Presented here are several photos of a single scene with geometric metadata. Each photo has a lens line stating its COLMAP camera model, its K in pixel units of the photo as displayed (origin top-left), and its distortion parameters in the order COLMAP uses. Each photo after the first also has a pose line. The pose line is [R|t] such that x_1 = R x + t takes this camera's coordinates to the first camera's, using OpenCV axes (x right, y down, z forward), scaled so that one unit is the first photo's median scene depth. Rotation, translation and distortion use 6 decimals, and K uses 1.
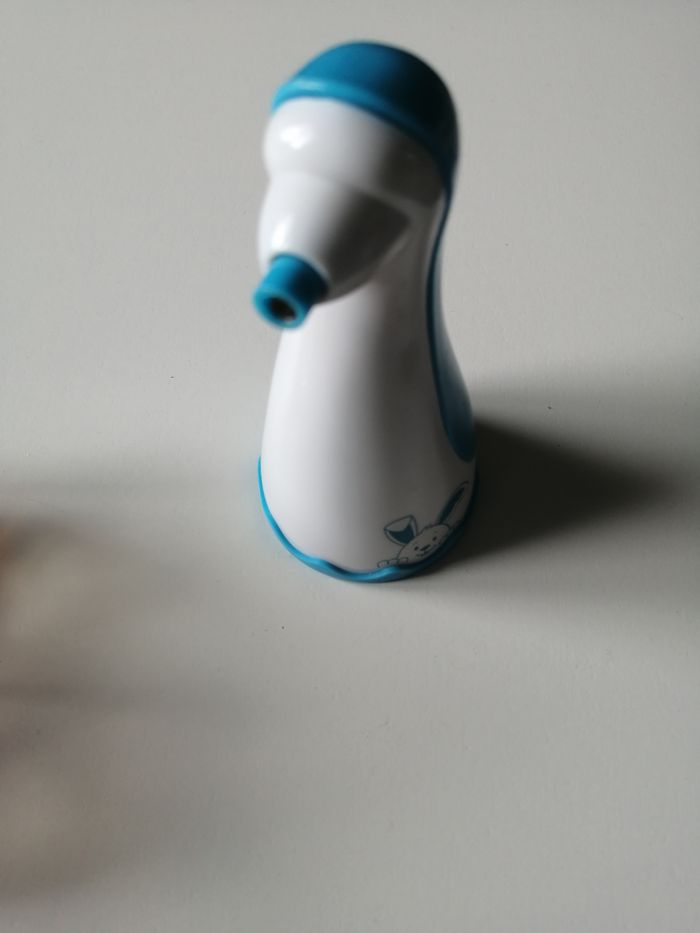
lens RADIAL K [[736.8, 0, 350.0], [0, 736.8, 466.5], [0, 0, 1]] dist [-0.003621, -0.006950]
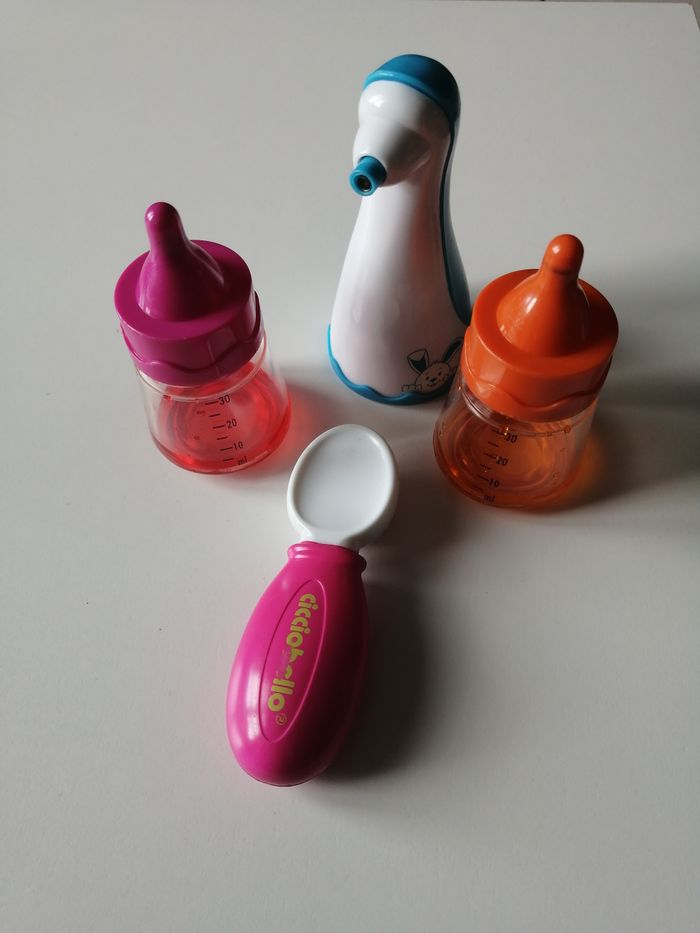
lens RADIAL K [[736.8, 0, 350.0], [0, 736.8, 466.5], [0, 0, 1]] dist [-0.003621, -0.006950]
pose [[0.994719, 0.089109, -0.050930, 0.027572], [-0.088740, 0.996010, 0.009471, 0.352283], [0.051570, -0.004902, 0.998657, -0.663034]]
